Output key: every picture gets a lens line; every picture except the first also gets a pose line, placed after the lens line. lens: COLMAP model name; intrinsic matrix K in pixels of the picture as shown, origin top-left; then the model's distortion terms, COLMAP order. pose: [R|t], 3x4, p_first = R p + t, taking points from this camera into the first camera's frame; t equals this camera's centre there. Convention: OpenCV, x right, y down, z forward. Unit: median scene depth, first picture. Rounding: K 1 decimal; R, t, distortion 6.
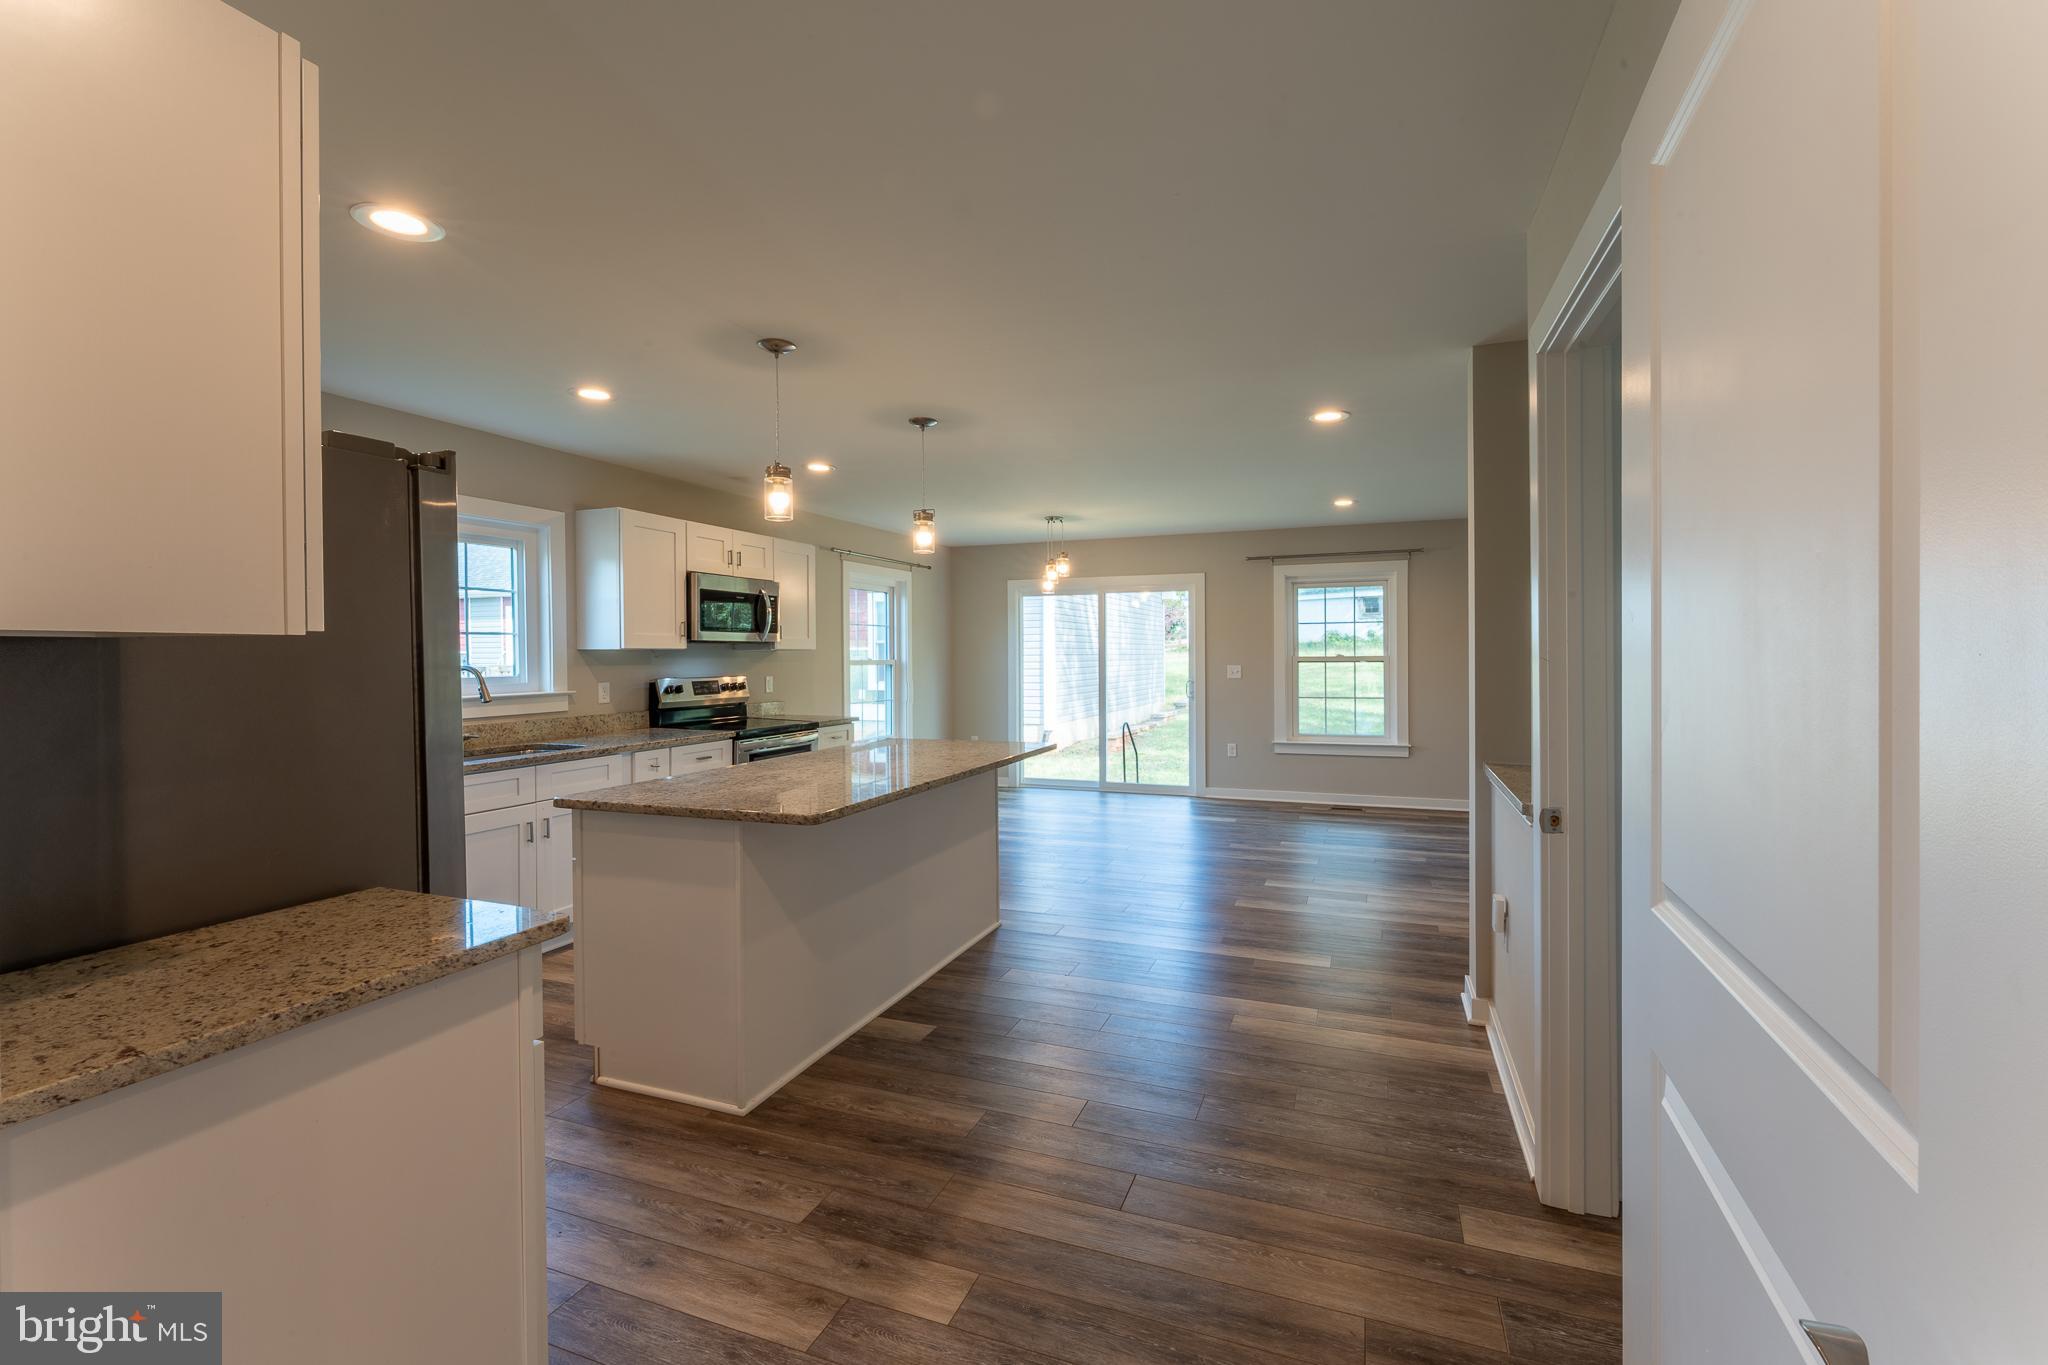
lens RADIAL K [[836.7, 0, 1058.6], [0, 836.7, 658.2], [0, 0, 1]] dist [-0.001427, -0.000482]
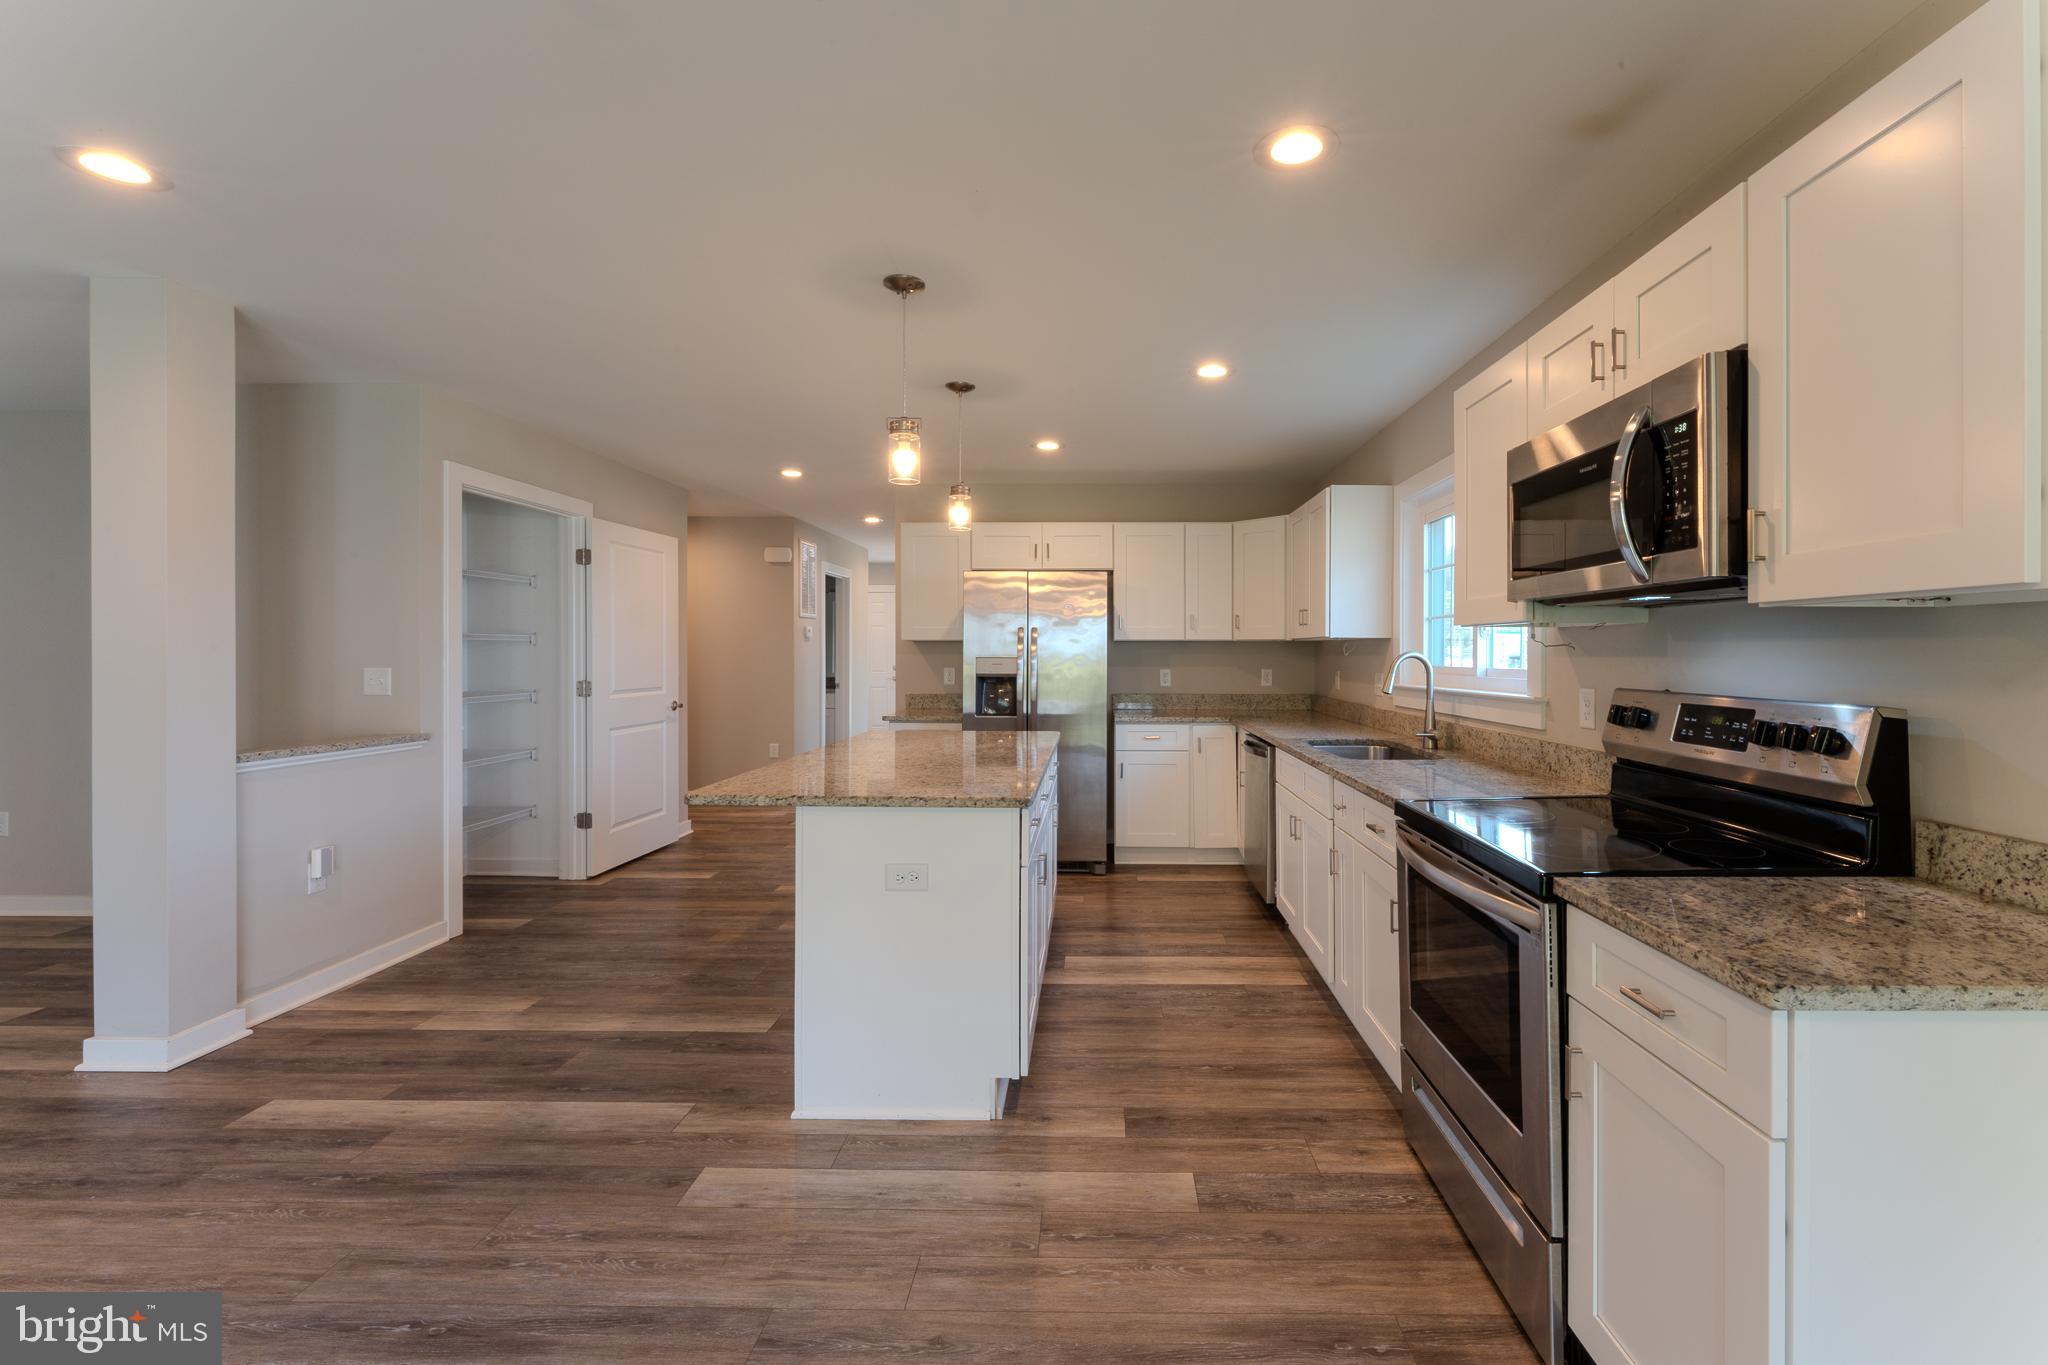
lens RADIAL K [[846.5, 0, 1094.3], [0, 846.5, 654.7], [0, 0, 1]] dist [-0.003071, -0.000450]
pose [[-0.944300, 0.003096, -0.329072, -0.072326], [-0.000346, 0.999946, 0.010398, 0.002237], [0.329086, 0.009933, -0.944248, 1.386517]]
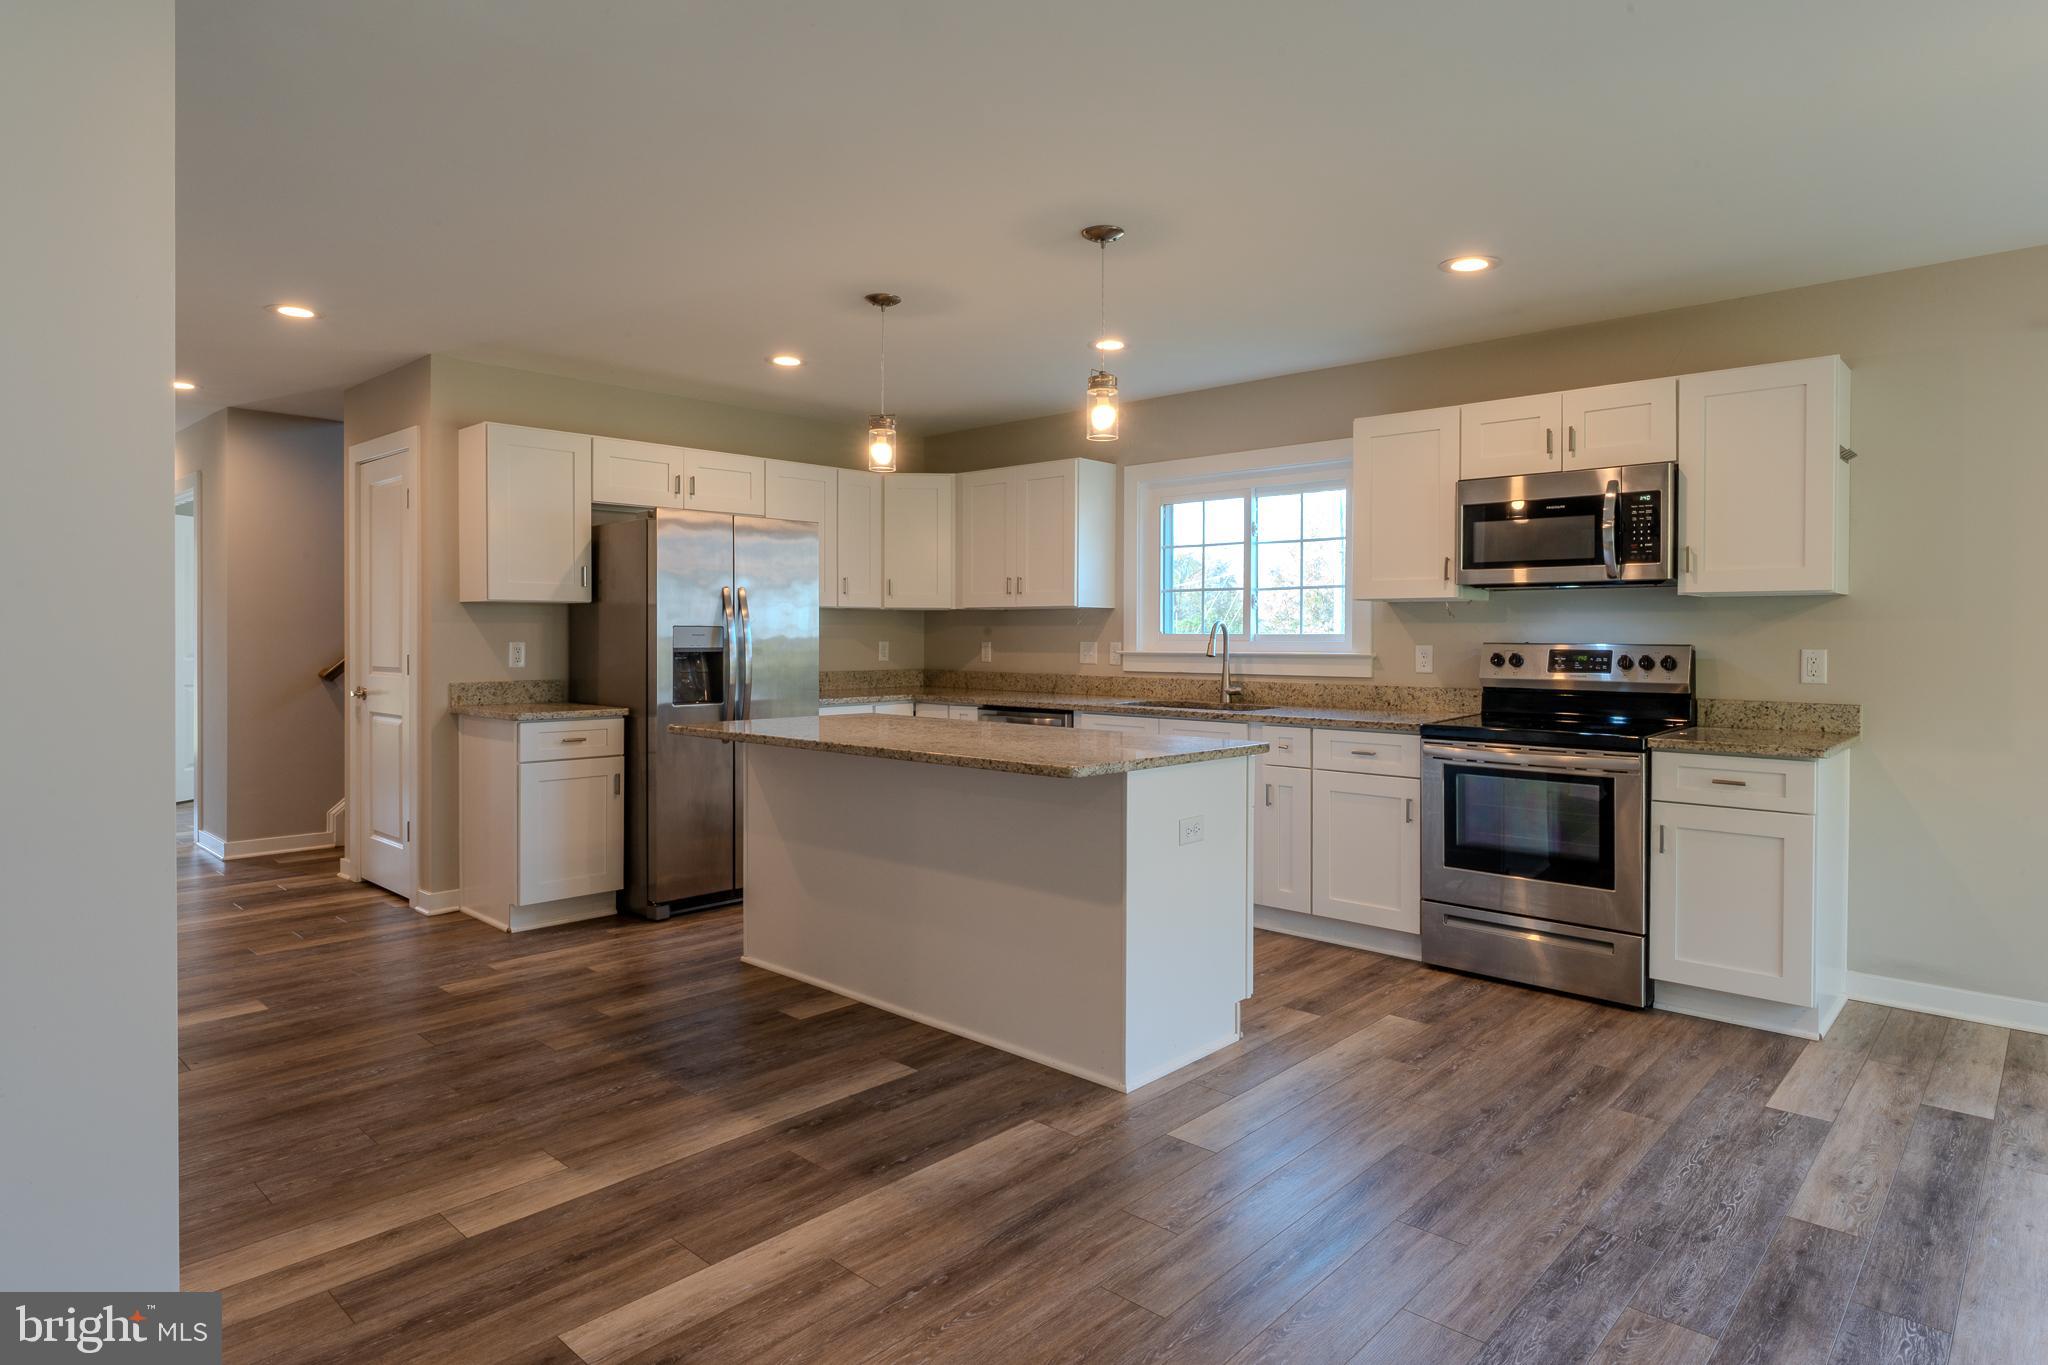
lens RADIAL K [[1142.8, 0, 1035.5], [0, 1142.8, 642.9], [0, 0, 1]] dist [-0.000765, -0.001303]
pose [[-0.389422, 0.010217, -0.921003, 0.544111], [-0.007562, 0.999869, 0.014290, 0.014505], [0.921028, 0.012530, -0.389294, 1.066923]]
